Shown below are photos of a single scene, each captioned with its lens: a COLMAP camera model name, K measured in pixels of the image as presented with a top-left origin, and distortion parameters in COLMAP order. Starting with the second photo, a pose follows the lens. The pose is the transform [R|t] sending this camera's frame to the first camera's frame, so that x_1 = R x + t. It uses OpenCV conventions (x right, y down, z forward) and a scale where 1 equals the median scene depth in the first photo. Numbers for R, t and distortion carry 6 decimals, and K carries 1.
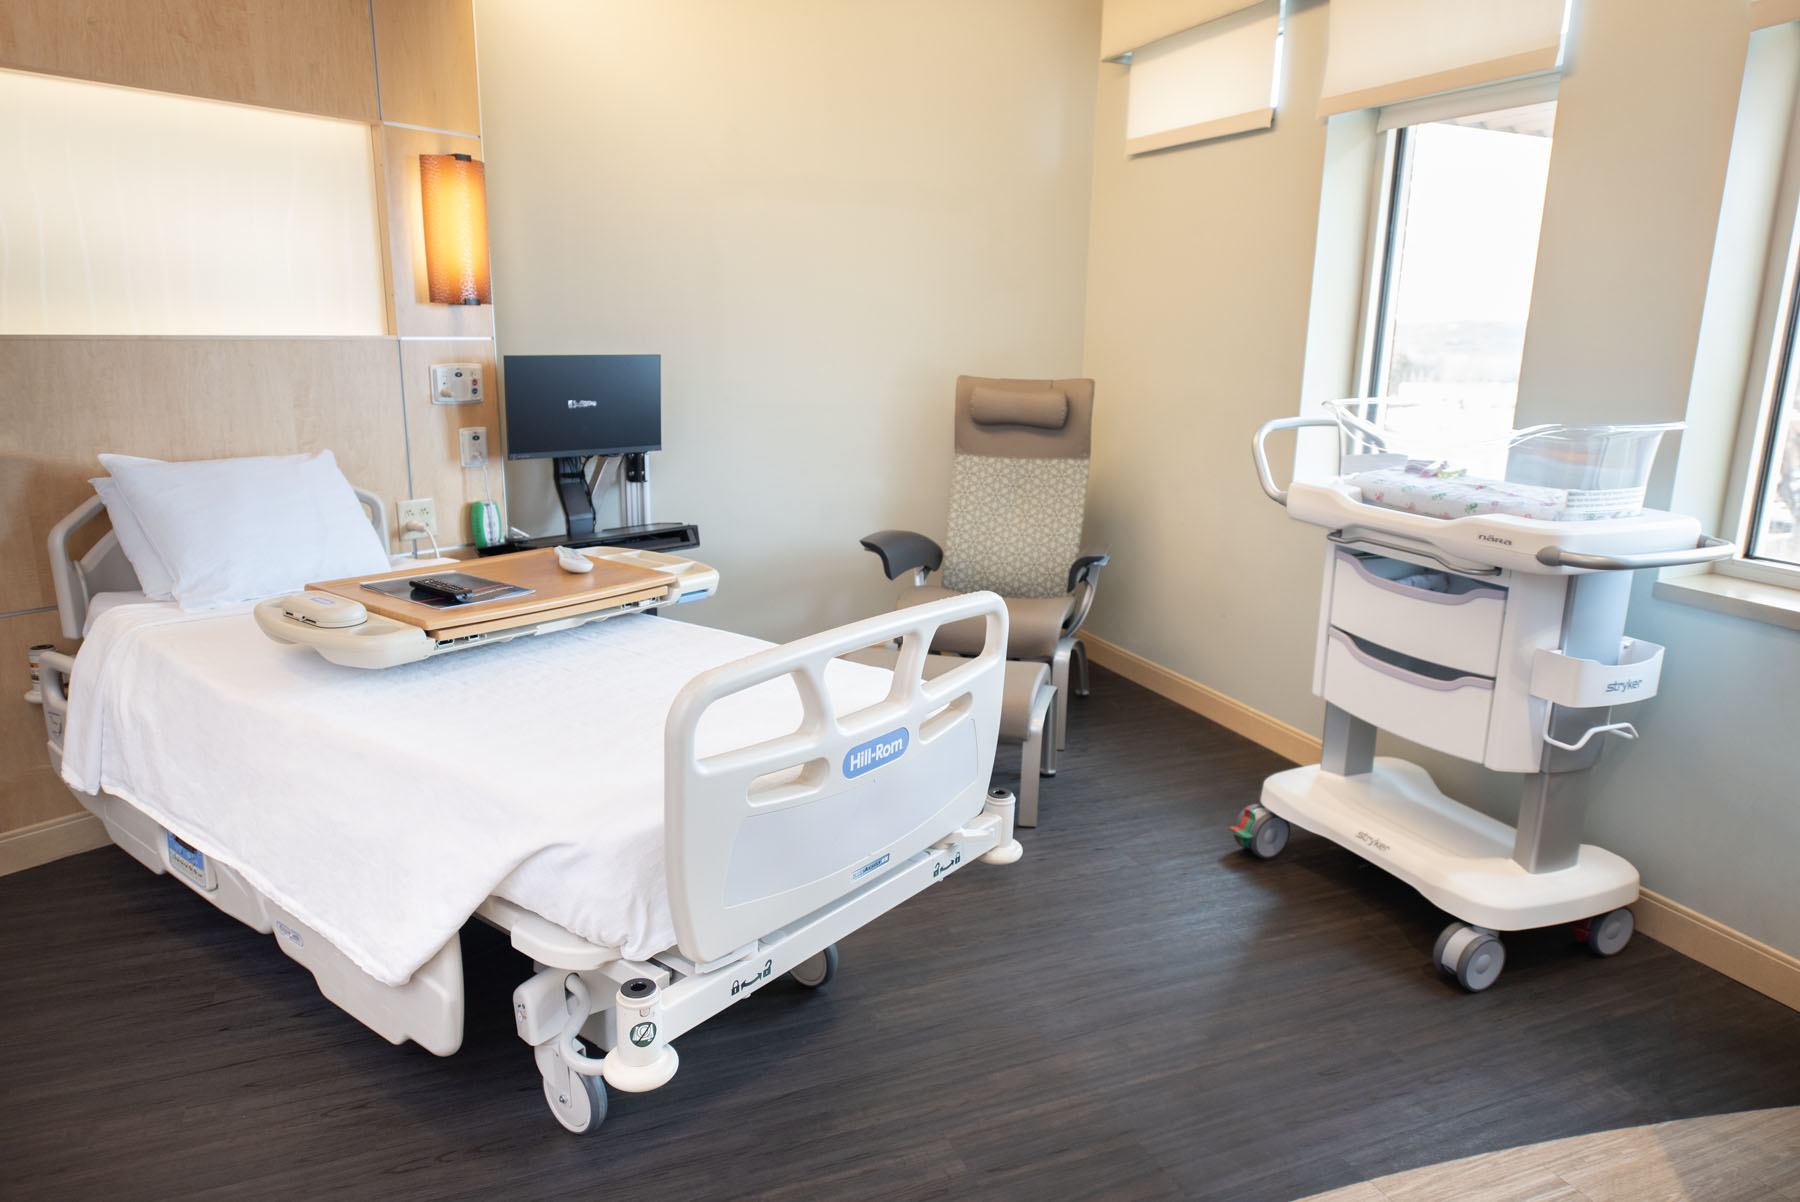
lens RADIAL K [[1186.0, 0, 899.5], [0, 1186.0, 609.8], [0, 0, 1]] dist [0.000228, -0.002369]
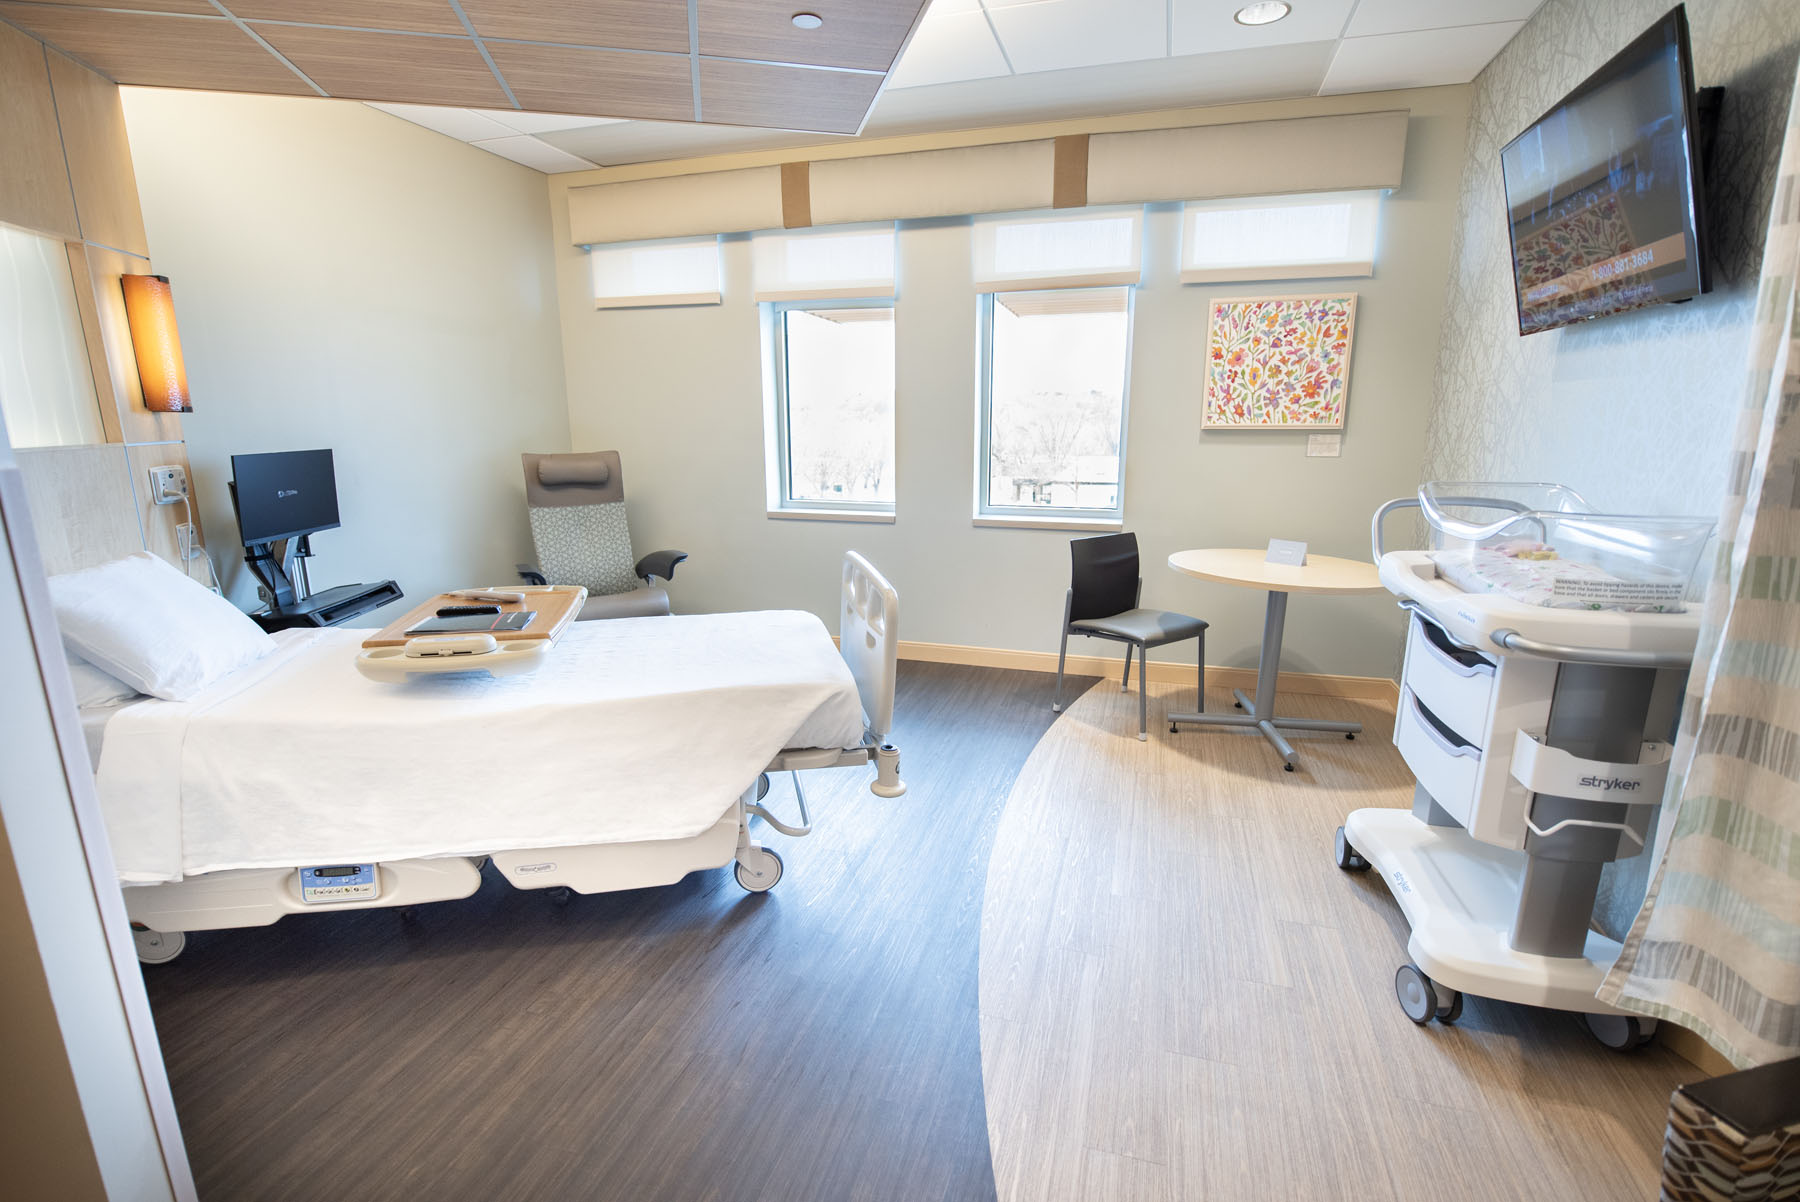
lens RADIAL K [[834.1, 0, 900.8], [0, 834.1, 611.2], [0, 0, 1]] dist [-0.001809, -0.006854]
pose [[0.640803, -0.195553, 0.742382, -0.693404], [0.194901, 0.976771, 0.089060, -0.018096], [-0.742553, 0.087621, 0.664031, 0.006985]]
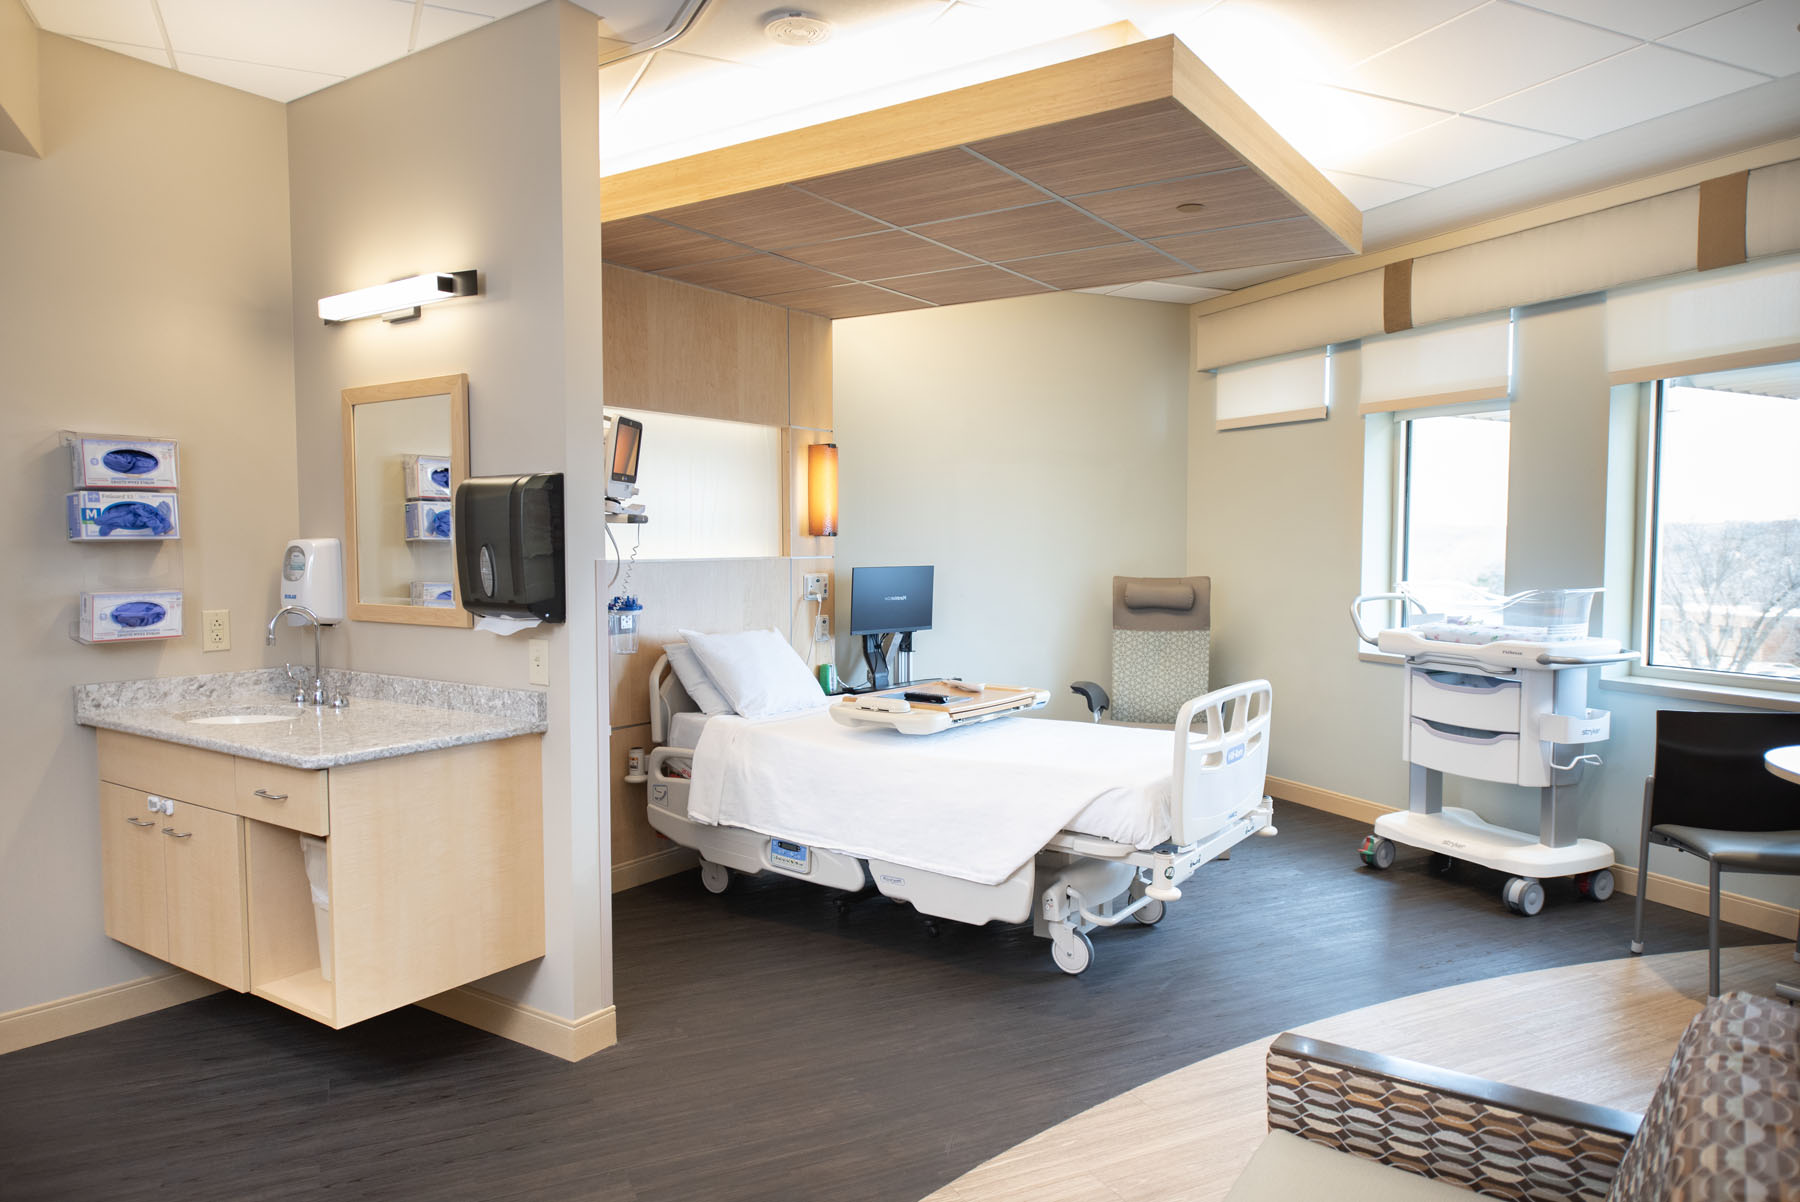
lens RADIAL K [[1186.0, 0, 899.5], [0, 1186.0, 609.8], [0, 0, 1]] dist [0.000228, -0.002369]
pose [[0.998527, -0.021844, 0.049668, -0.448038], [0.030254, 0.984023, -0.175453, 0.142053], [-0.045042, 0.176697, 0.983234, -0.647646]]
